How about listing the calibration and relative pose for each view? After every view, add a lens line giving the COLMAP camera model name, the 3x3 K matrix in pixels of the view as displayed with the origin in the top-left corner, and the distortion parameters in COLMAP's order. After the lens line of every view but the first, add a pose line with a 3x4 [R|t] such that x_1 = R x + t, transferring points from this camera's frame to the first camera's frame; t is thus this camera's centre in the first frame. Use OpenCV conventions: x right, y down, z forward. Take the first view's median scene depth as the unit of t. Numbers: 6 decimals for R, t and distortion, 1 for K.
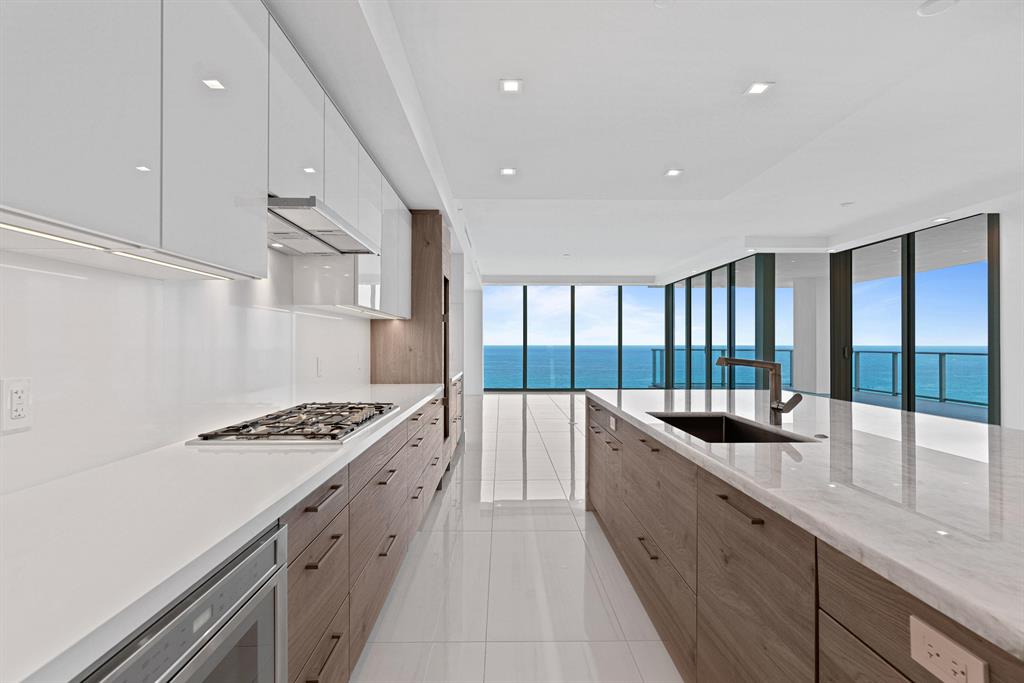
lens RADIAL K [[456.5, 0, 505.6], [0, 456.5, 336.7], [0, 0, 1]] dist [0.015491, -0.000022]
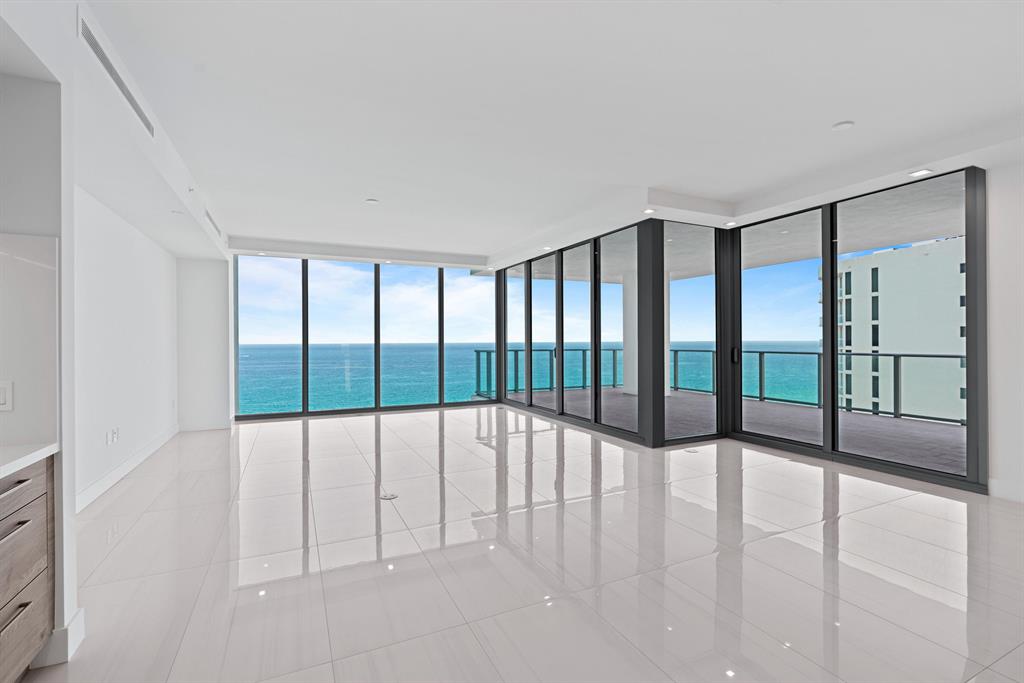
lens RADIAL K [[456.5, 0, 505.6], [0, 456.5, 336.7], [0, 0, 1]] dist [0.015491, -0.000022]
pose [[0.902520, 0.008958, 0.430554, 0.015849], [-0.010213, 0.999948, 0.000604, 0.006951], [-0.430527, -0.004942, 0.902564, 0.321478]]
